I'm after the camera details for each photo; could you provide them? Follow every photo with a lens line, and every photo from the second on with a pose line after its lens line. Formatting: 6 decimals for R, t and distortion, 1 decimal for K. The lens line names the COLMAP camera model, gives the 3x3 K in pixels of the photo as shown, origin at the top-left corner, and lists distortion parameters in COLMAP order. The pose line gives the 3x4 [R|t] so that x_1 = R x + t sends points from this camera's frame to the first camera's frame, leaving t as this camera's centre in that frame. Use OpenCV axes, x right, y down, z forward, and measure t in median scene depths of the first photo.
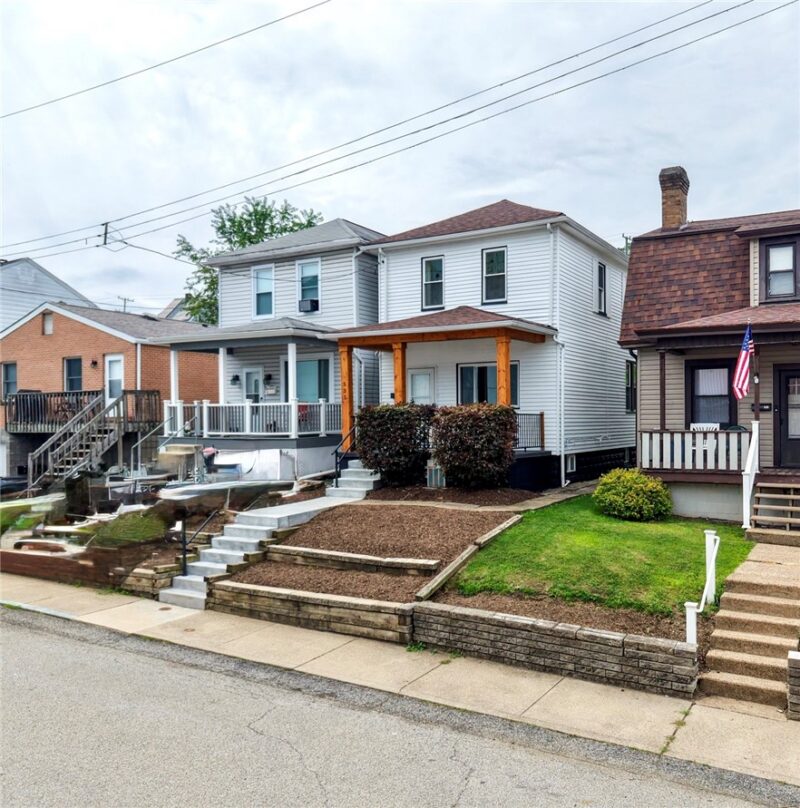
lens RADIAL K [[799.6, 0, 425.7], [0, 799.6, 418.9], [0, 0, 1]] dist [0.018647, -0.015491]
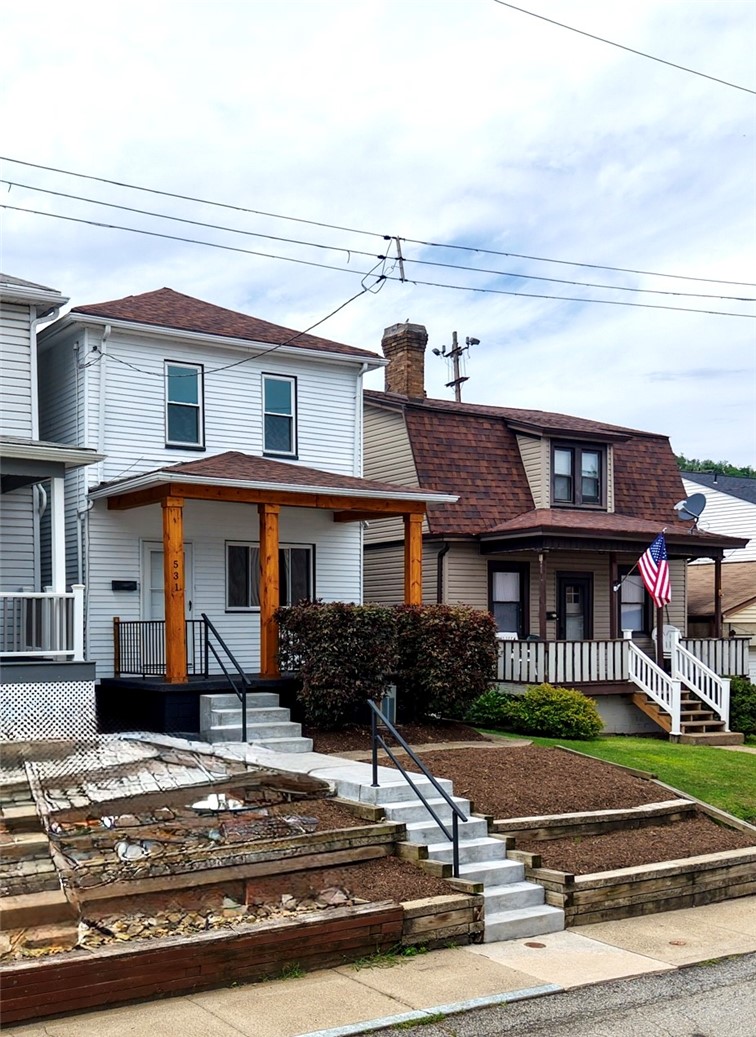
lens RADIAL K [[1176.5, 0, 375.6], [0, 1176.5, 629.1], [0, 0, 1]] dist [0.147128, -0.585937]
pose [[0.419743, 0.004729, 0.907631, -0.904736], [0.000242, 0.999986, -0.005322, 0.008354], [-0.907643, 0.002453, 0.419736, 0.577308]]
